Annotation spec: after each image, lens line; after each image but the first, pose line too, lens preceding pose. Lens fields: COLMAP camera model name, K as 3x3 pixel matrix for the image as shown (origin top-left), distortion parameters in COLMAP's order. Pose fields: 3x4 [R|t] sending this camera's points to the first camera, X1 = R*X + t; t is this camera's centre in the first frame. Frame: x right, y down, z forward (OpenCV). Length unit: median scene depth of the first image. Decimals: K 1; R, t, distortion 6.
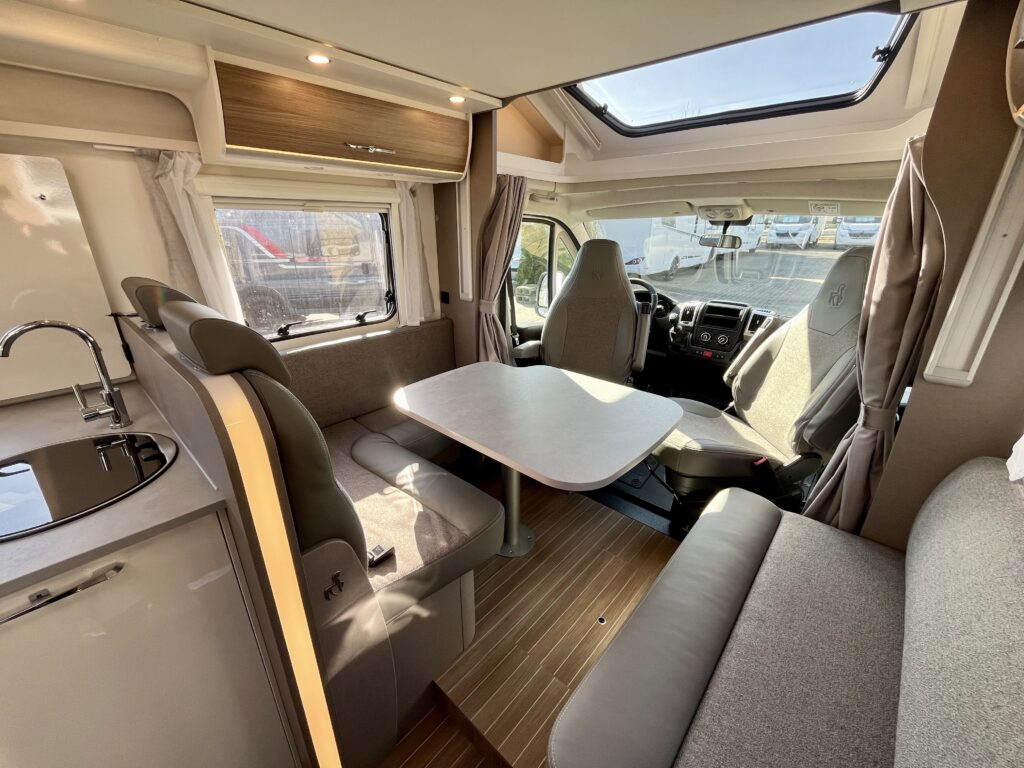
lens RADIAL K [[413.1, 0, 507.7], [0, 413.1, 384.5], [0, 0, 1]] dist [-0.007202, 0.000137]
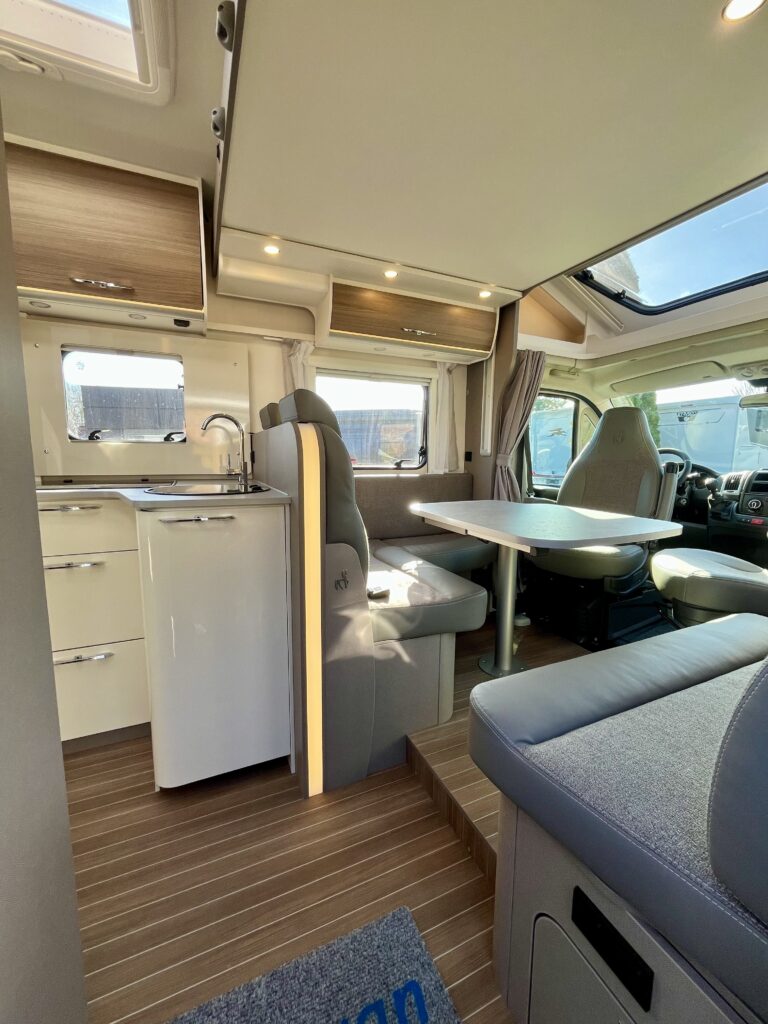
lens RADIAL K [[413.1, 0, 383.0], [0, 413.1, 508.5], [0, 0, 1]] dist [-0.007202, 0.000137]
pose [[0.916566, 0.057780, -0.395687, 0.116711], [-0.150740, 0.966433, -0.208050, 0.253624], [0.370384, 0.250338, 0.894509, -0.122756]]
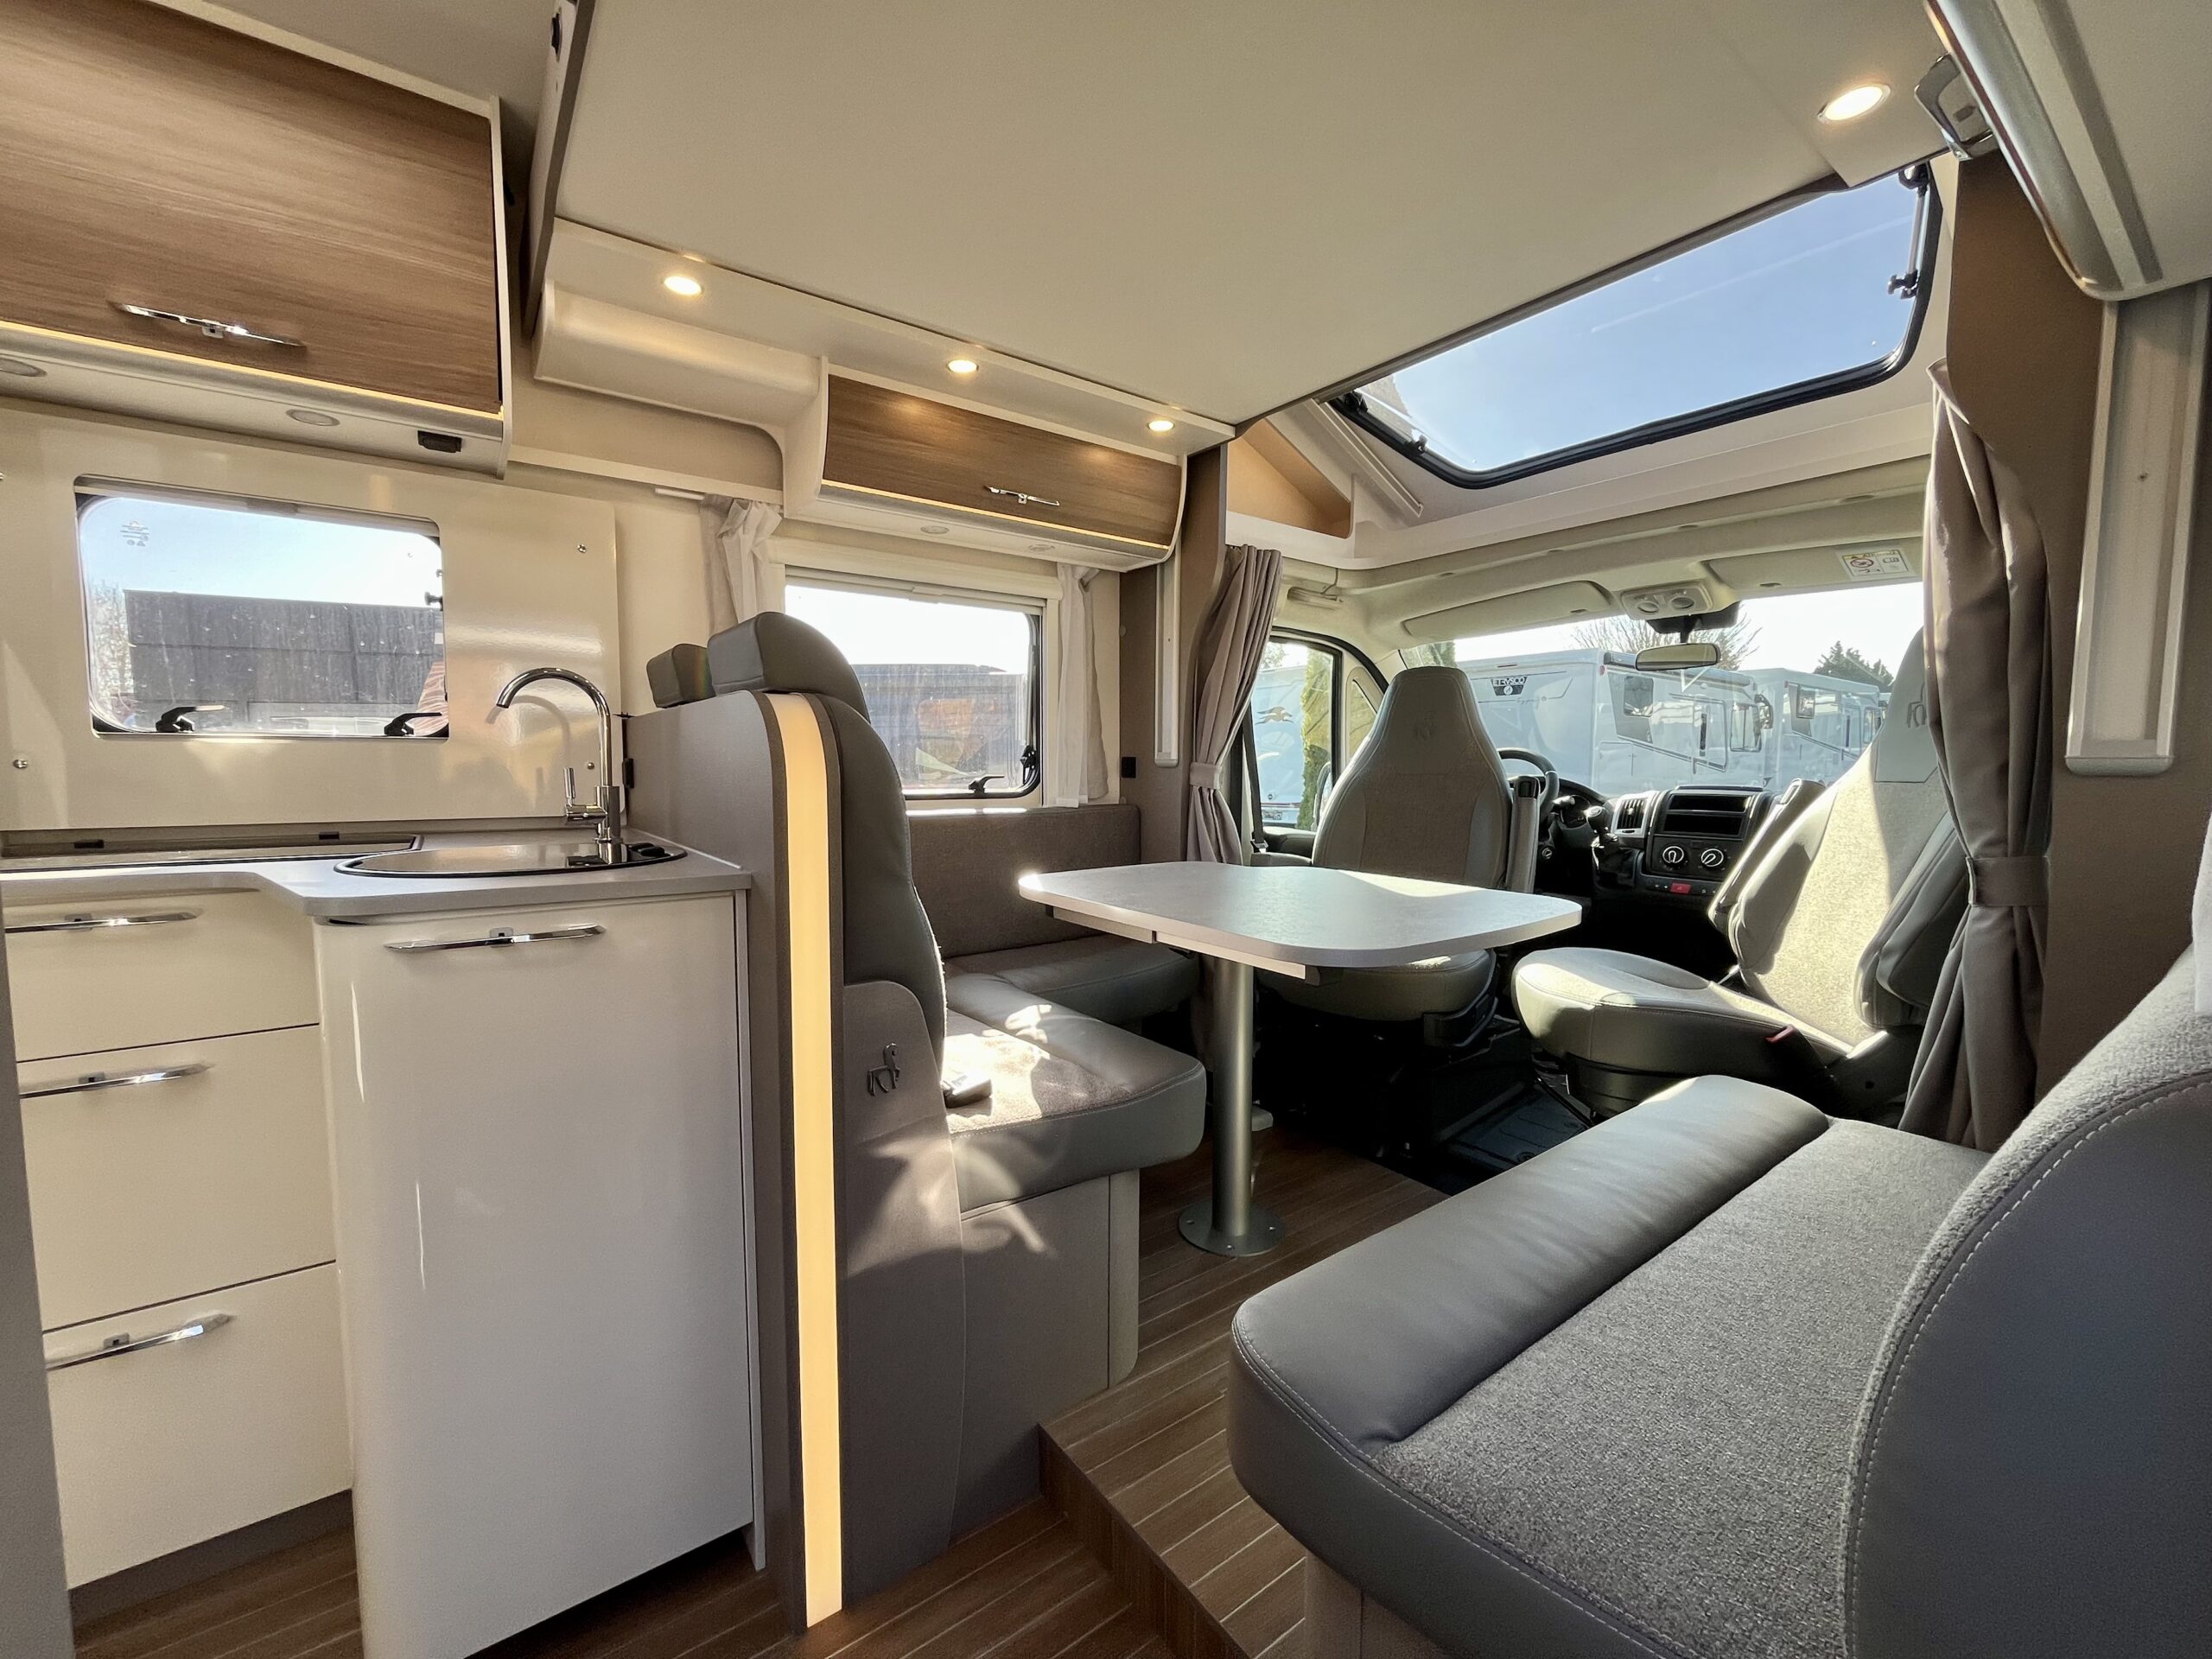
lens RADIAL K [[892.3, 0, 1096.8], [0, 892.3, 830.5], [0, 0, 1]] dist [-0.007202, 0.000137]
pose [[0.978862, 0.016427, -0.203860, 0.056499], [-0.074700, 0.956621, -0.281595, 0.240563], [0.190391, 0.290871, 0.937628, -0.099992]]
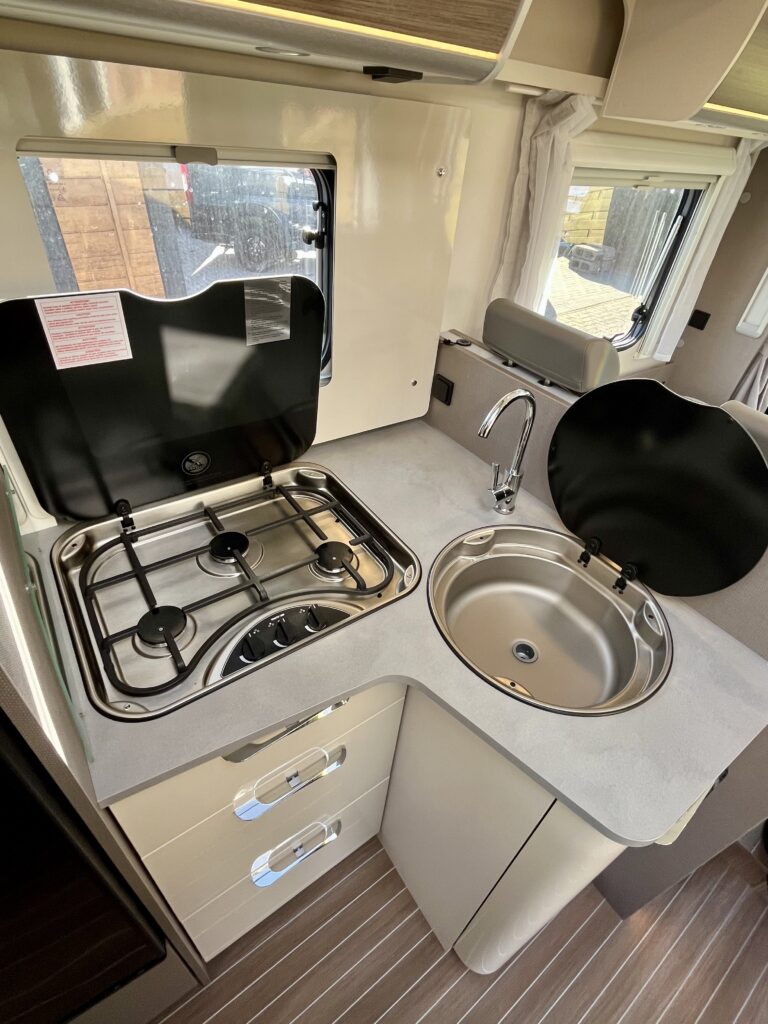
lens RADIAL K [[503.9, 0, 384.0], [0, 503.9, 512.0], [0, 0, 1]] dist [-0.014426, -0.000180]
pose [[0.974411, 0.193358, -0.114610, -0.612325], [-0.150598, 0.940136, 0.305721, -0.097224], [0.166863, -0.280638, 0.945198, 0.012091]]
